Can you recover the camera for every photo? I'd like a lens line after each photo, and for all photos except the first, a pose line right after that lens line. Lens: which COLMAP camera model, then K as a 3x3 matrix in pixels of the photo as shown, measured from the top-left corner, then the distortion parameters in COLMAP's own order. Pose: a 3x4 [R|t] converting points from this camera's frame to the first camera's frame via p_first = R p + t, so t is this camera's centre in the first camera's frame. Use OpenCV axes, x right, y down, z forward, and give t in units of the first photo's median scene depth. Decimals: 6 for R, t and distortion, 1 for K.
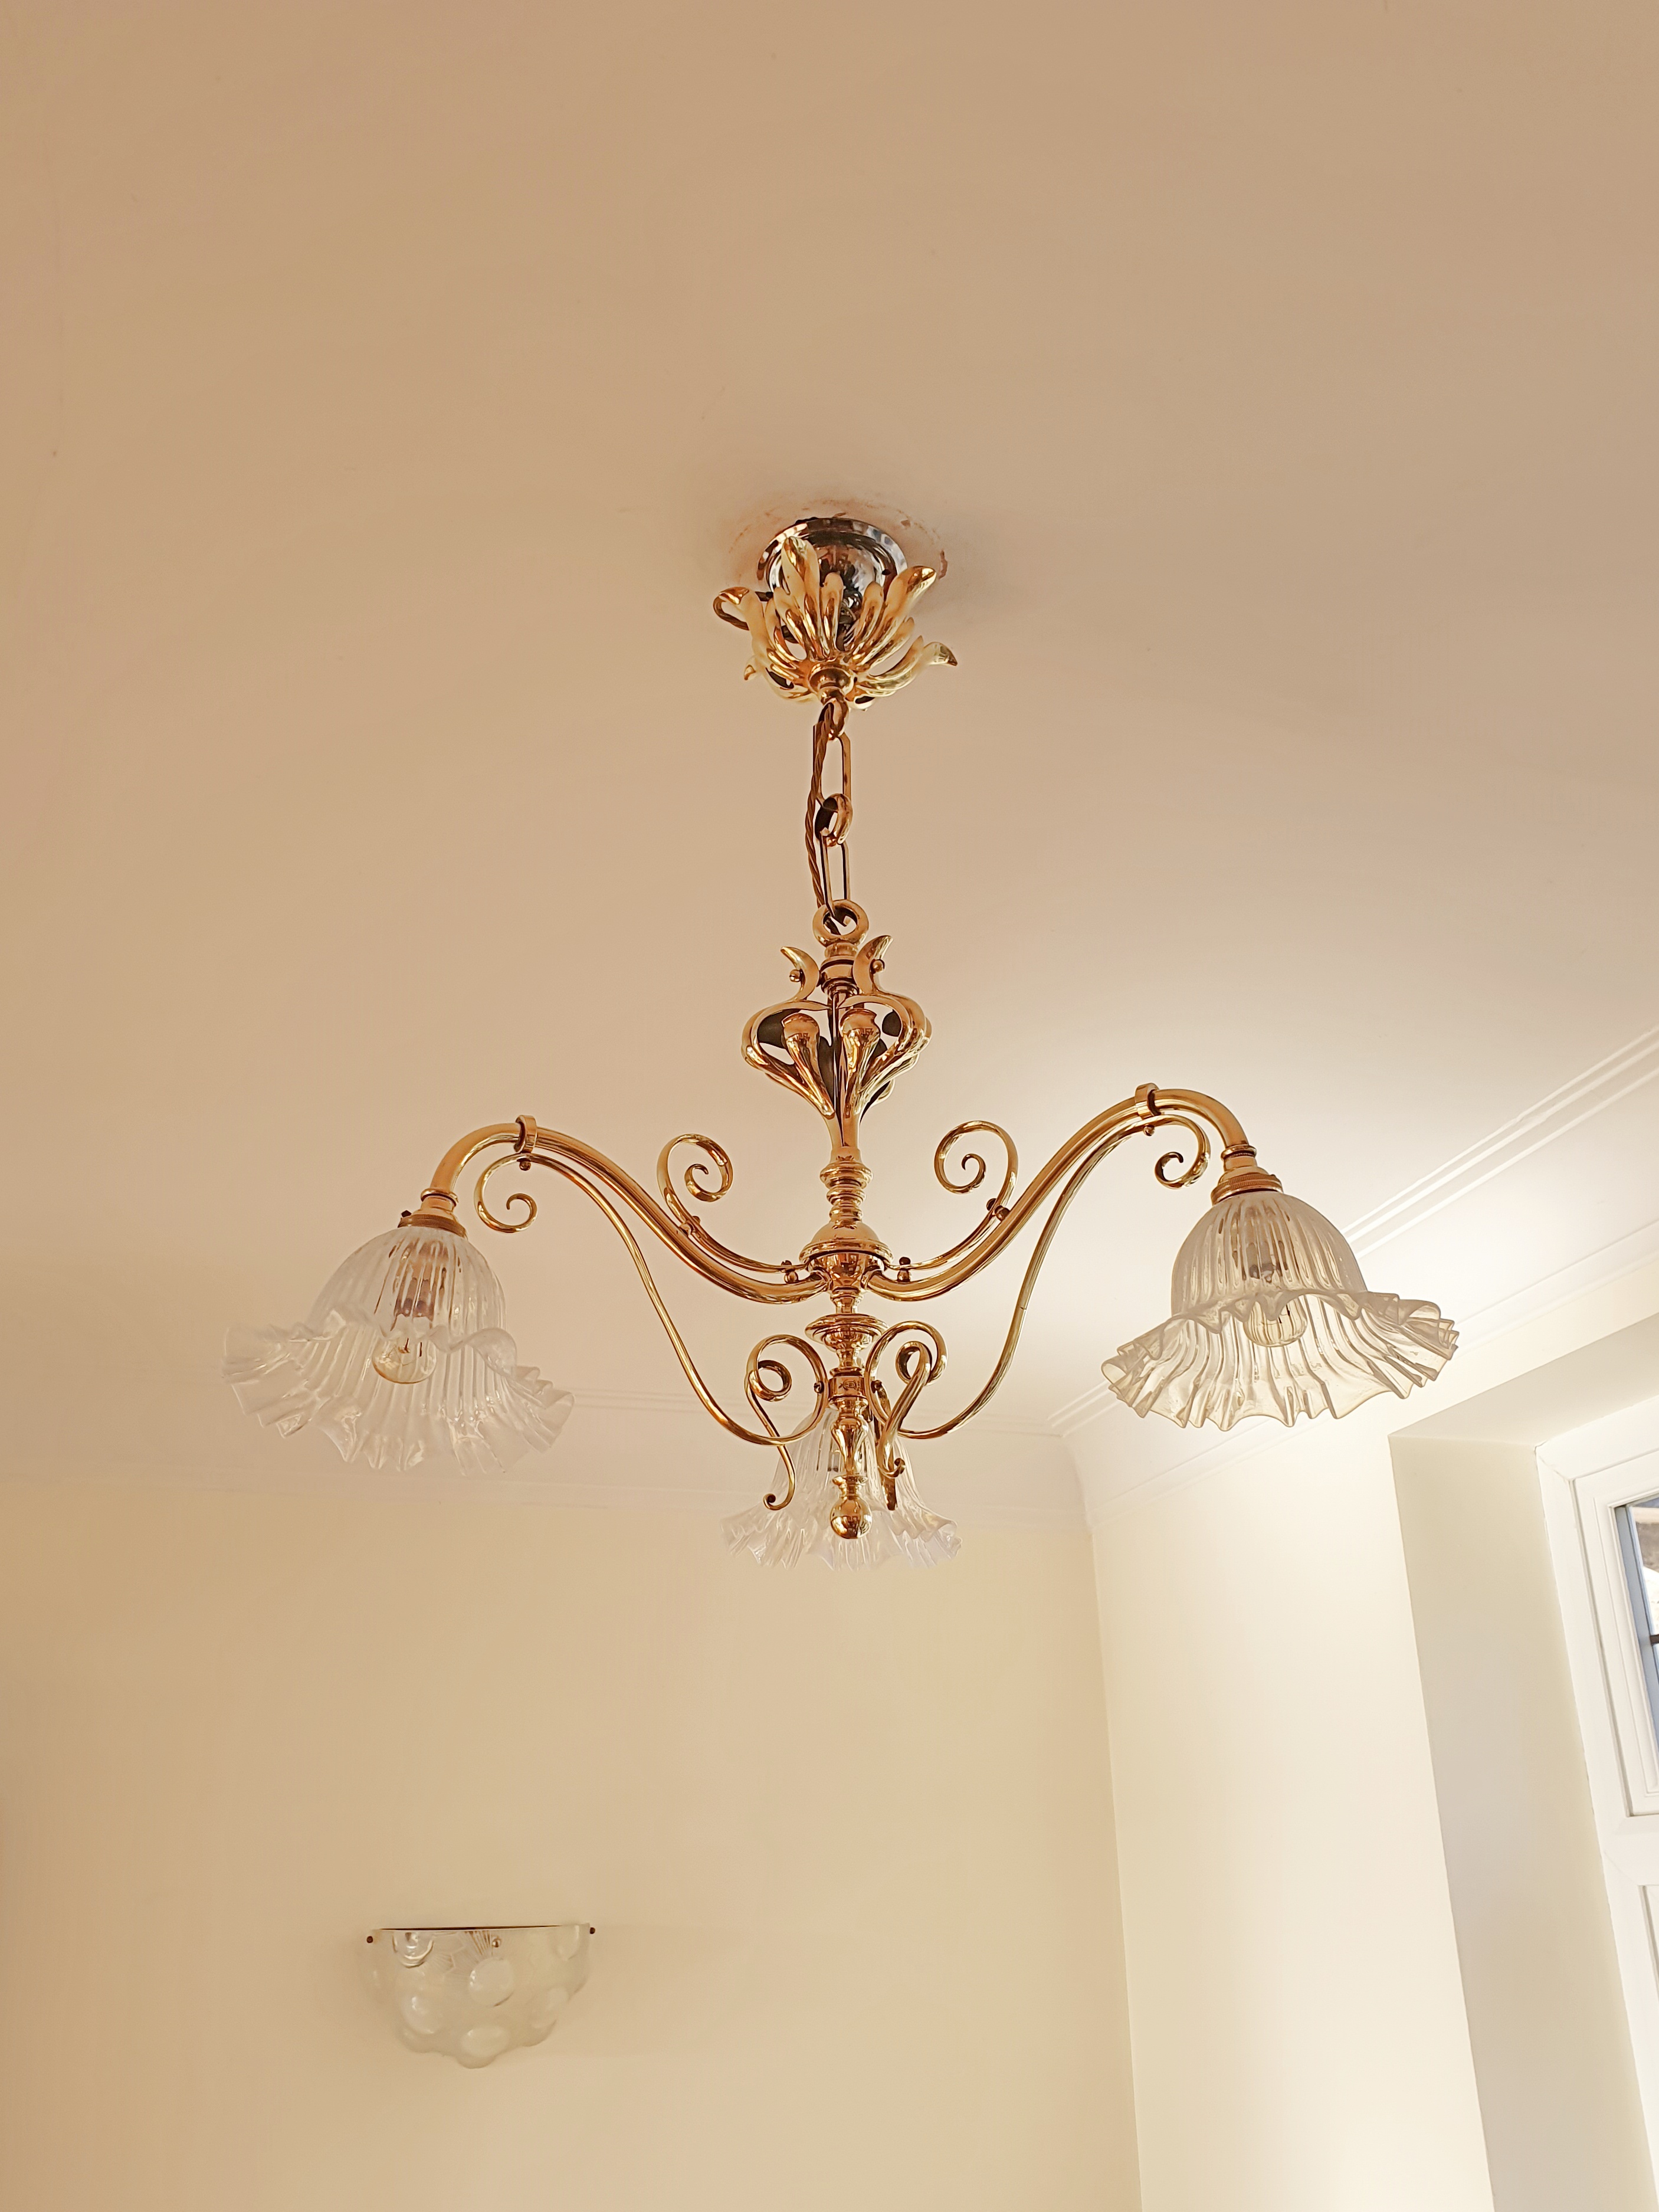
lens RADIAL K [[1765.2, 0, 807.9], [0, 1765.2, 1206.5], [0, 0, 1]] dist [0.050474, -0.017944]
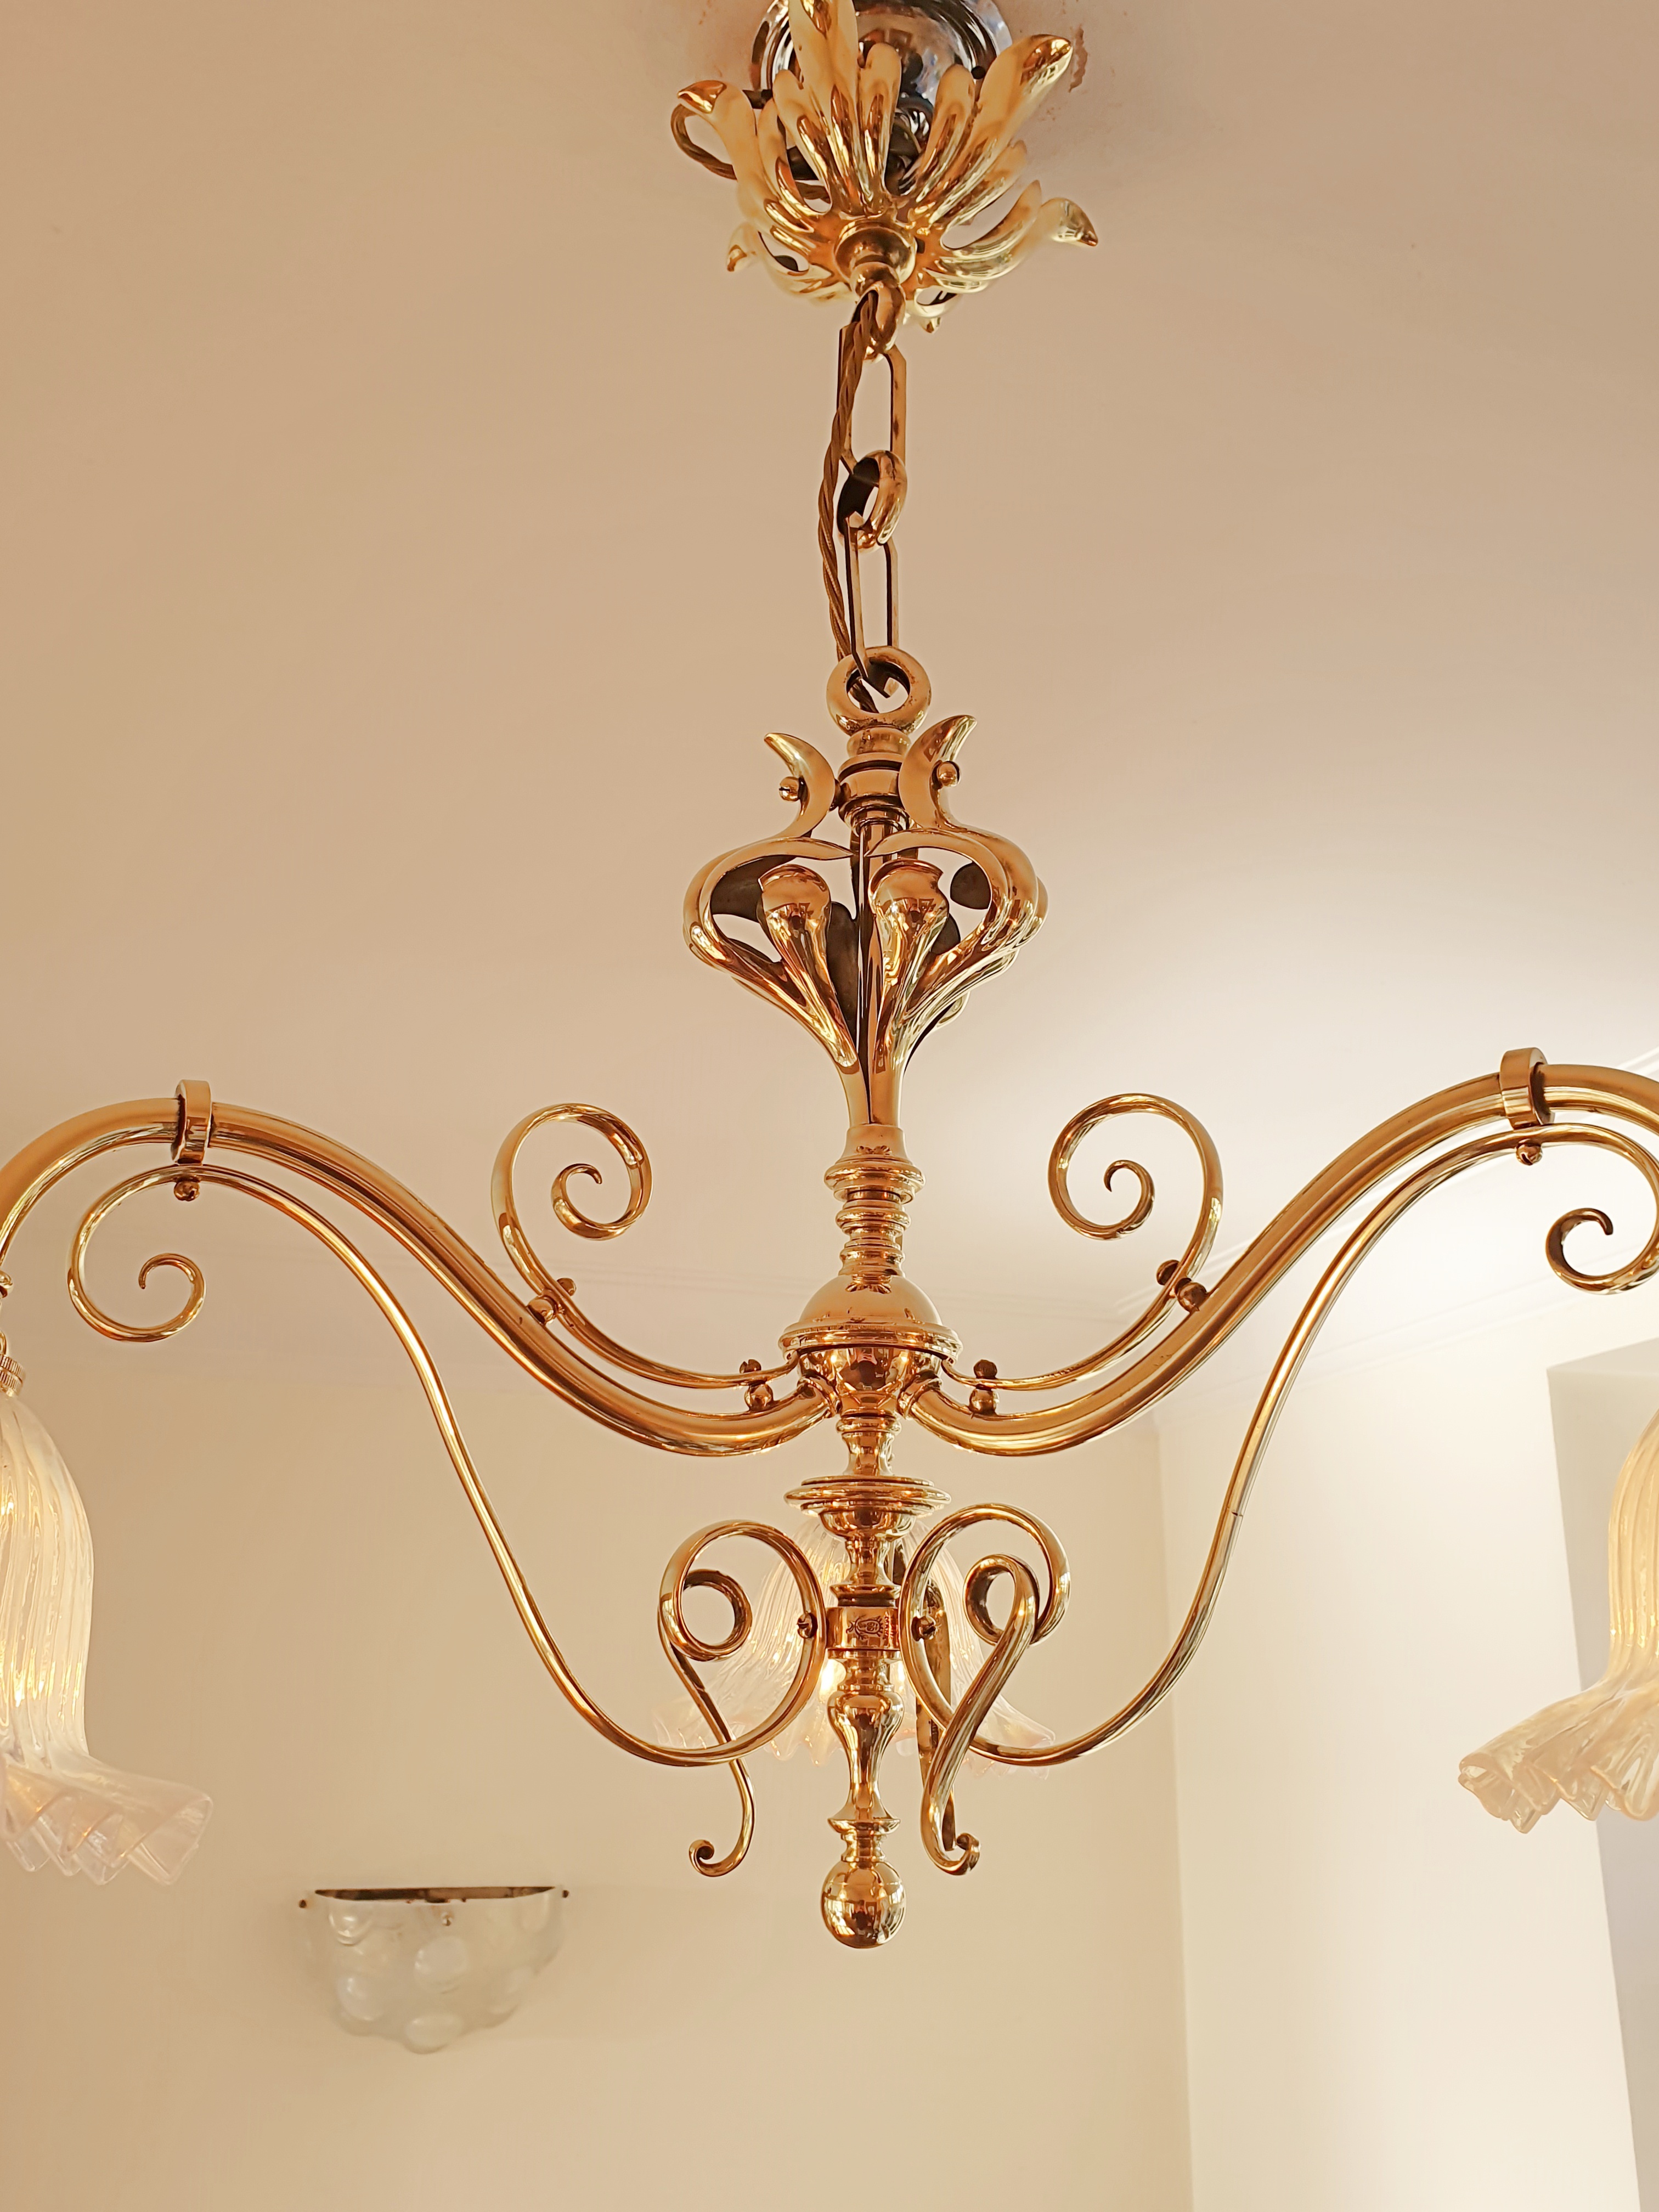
lens RADIAL K [[1765.3, 0, 835.6], [0, 1765.3, 1104.9], [0, 0, 1]] dist [0.050474, -0.017944]
pose [[0.999631, 0.026121, -0.007472, 0.013897], [-0.025645, 0.997989, 0.057968, -0.071646], [0.008971, -0.057755, 0.998291, 0.496535]]
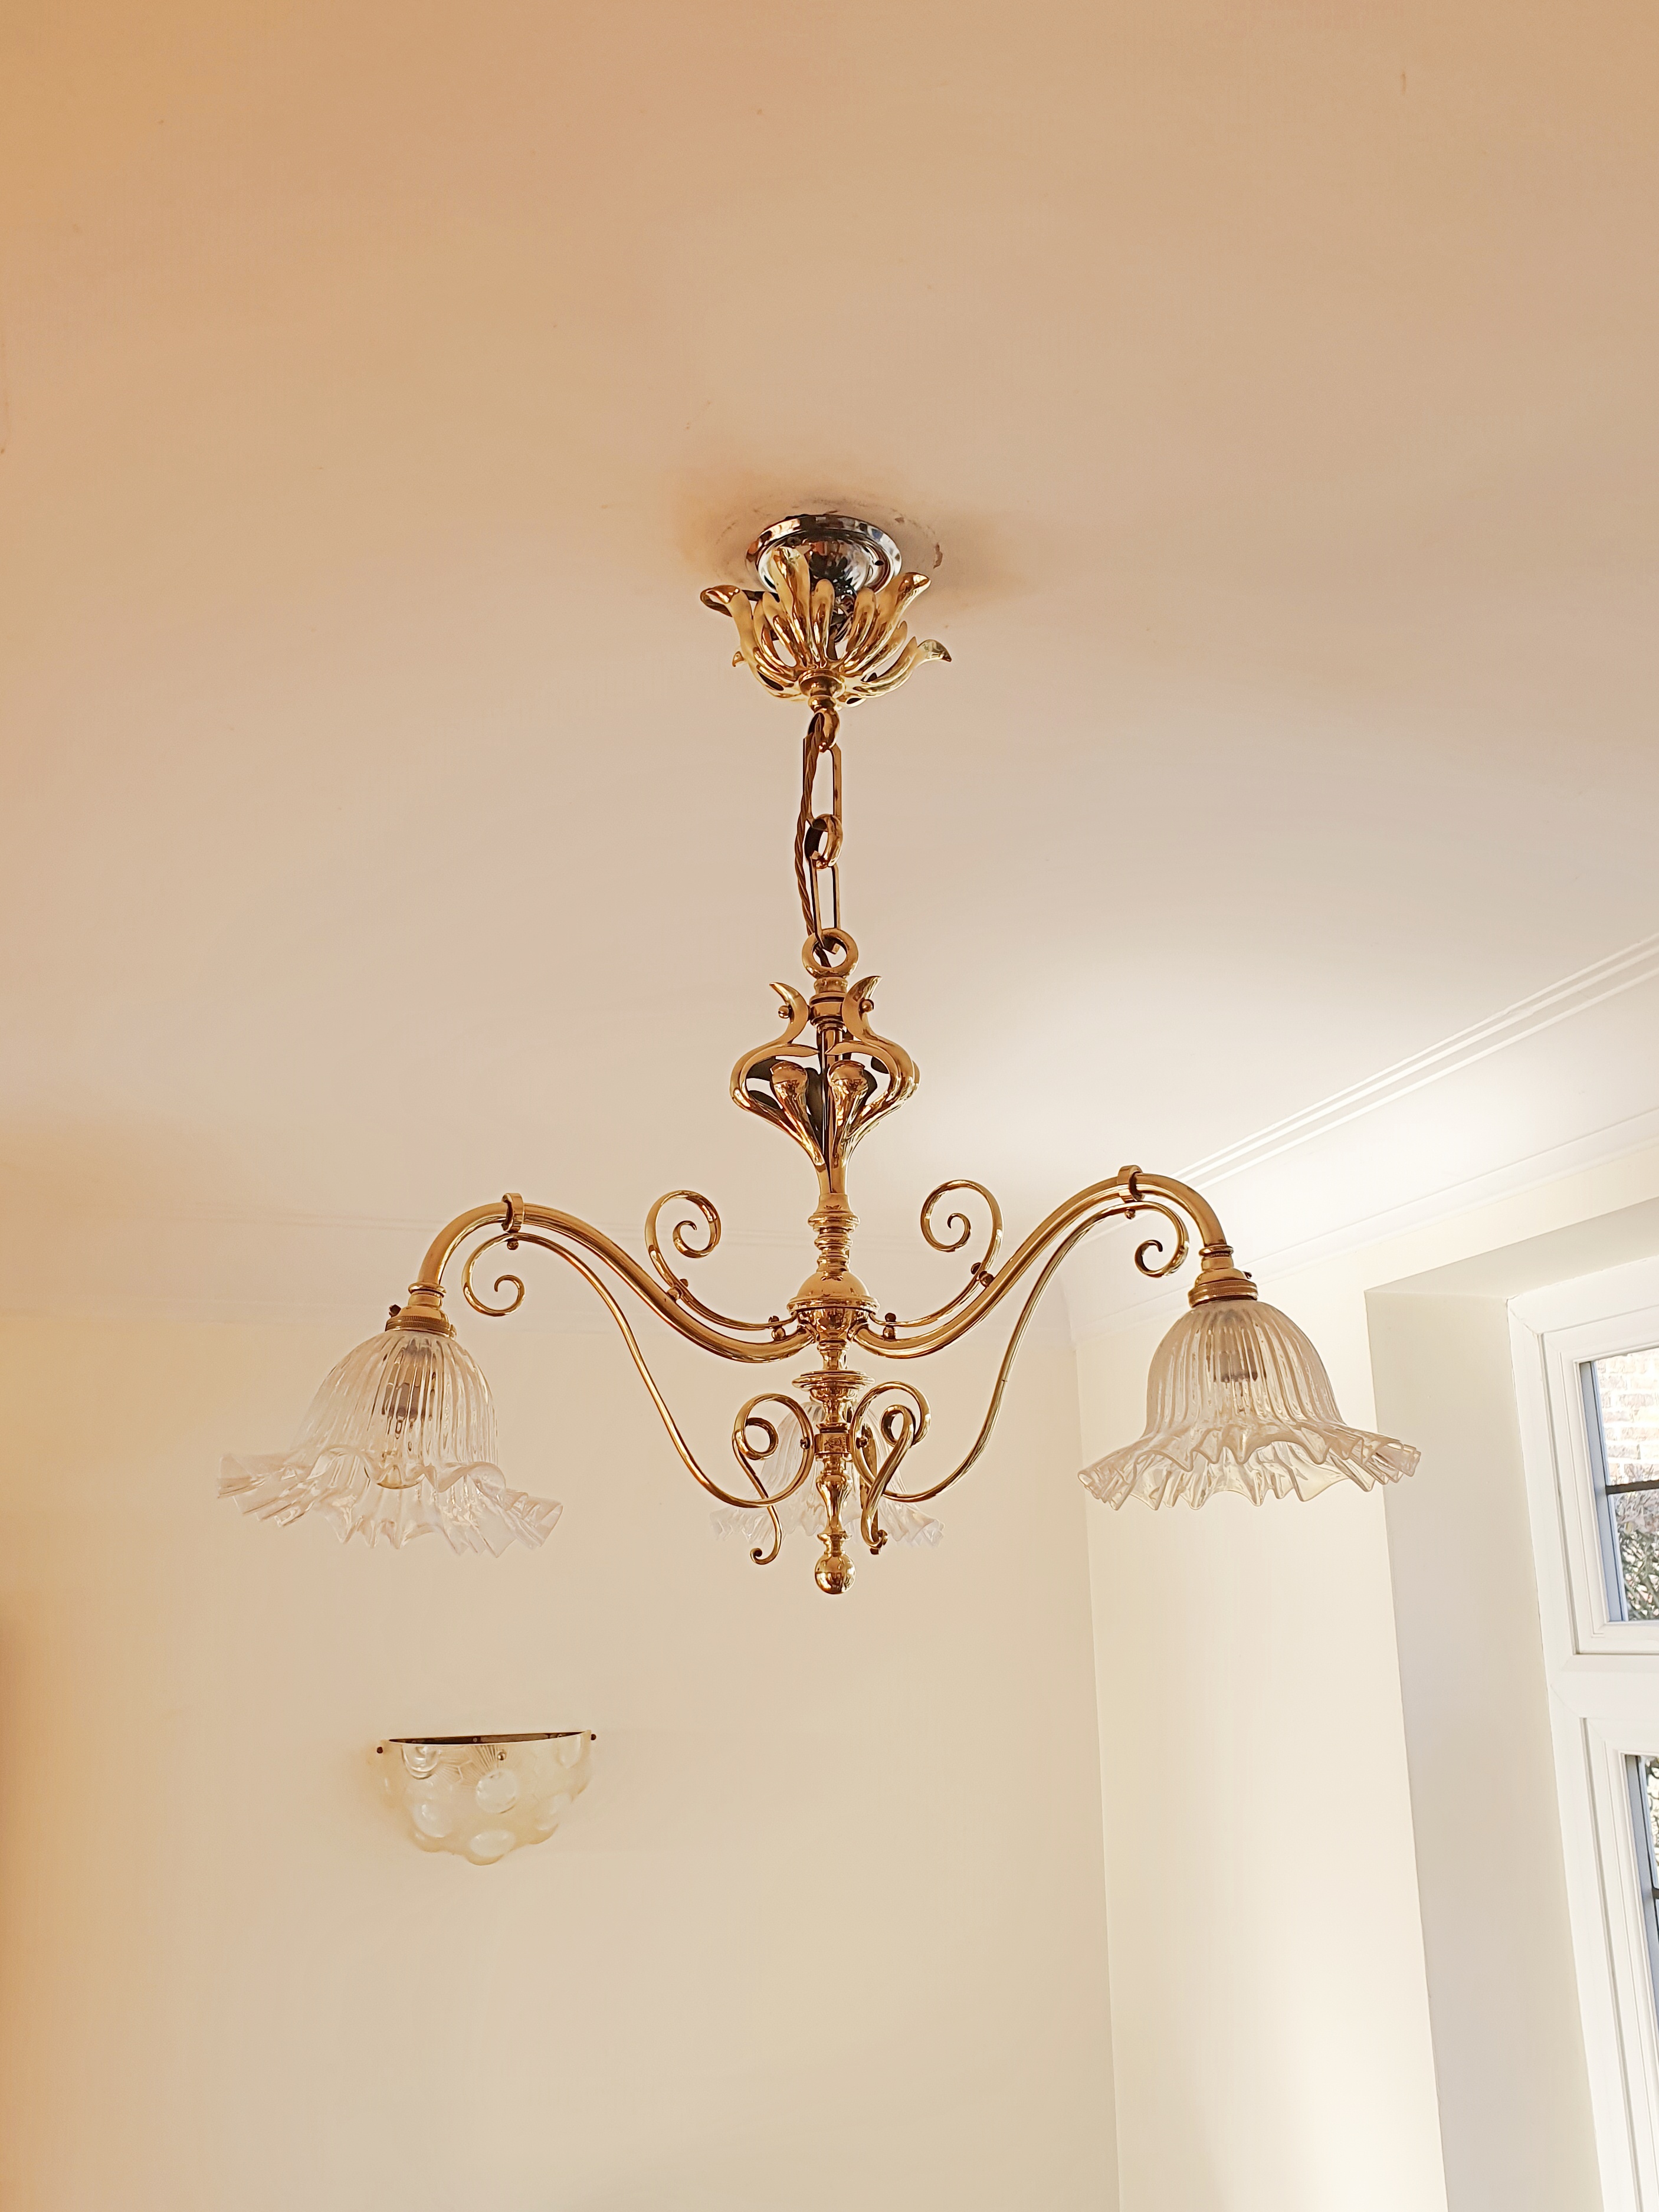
lens RADIAL K [[1765.2, 0, 856.7], [0, 1765.2, 1148.3], [0, 0, 1]] dist [0.050474, -0.017944]
pose [[0.999583, 0.003878, 0.028606, 0.006136], [-0.007264, 0.992838, 0.119247, -0.185173], [-0.027939, -0.119405, 0.992452, 0.002006]]
